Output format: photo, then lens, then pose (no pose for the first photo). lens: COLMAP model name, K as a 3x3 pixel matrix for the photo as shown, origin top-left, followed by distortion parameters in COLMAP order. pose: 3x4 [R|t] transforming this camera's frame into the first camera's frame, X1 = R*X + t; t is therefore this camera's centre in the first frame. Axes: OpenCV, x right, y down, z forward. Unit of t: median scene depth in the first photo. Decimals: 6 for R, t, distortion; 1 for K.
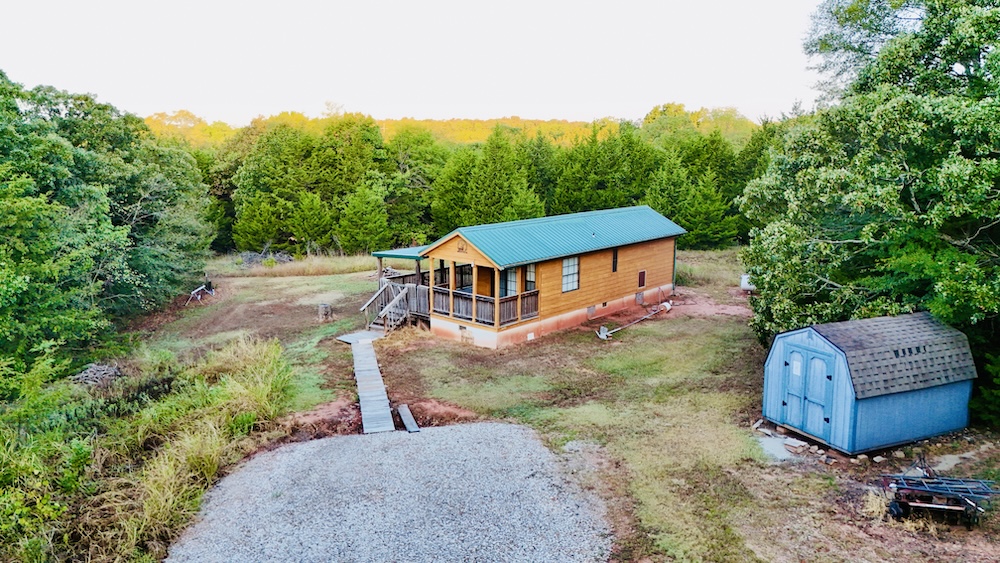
lens RADIAL K [[748.6, 0, 498.0], [0, 748.6, 282.2], [0, 0, 1]] dist [0.082139, -0.045873]
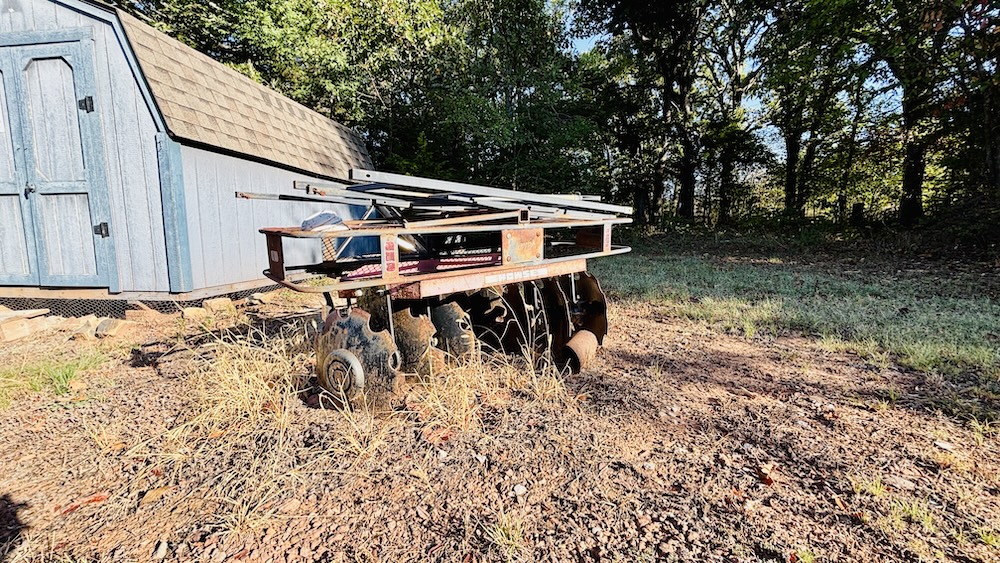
lens RADIAL K [[404.7, 0, 504.5], [0, 404.7, 279.1], [0, 0, 1]] dist [-0.002498, -0.000382]
pose [[0.540029, -0.097309, 0.836002, 0.374621], [0.141927, 0.989598, 0.023506, 0.227117], [-0.829593, 0.105958, 0.548222, 0.741475]]
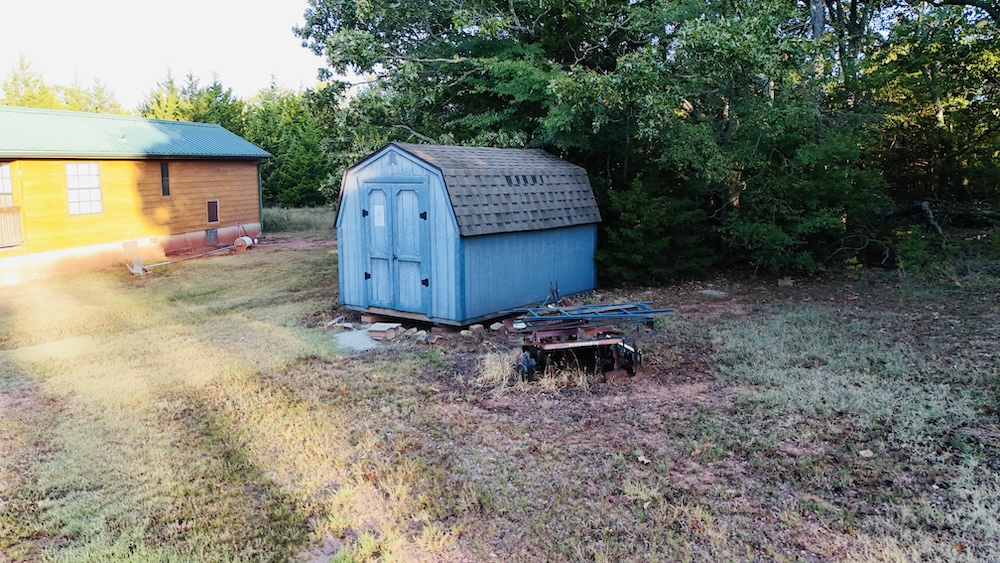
lens RADIAL K [[748.6, 0, 497.0], [0, 748.6, 277.1], [0, 0, 1]] dist [0.082139, -0.045873]
pose [[0.889278, -0.067840, 0.452307, 0.196912], [0.081327, 0.996633, -0.010414, 0.188508], [-0.450078, 0.046046, 0.891801, 0.398712]]
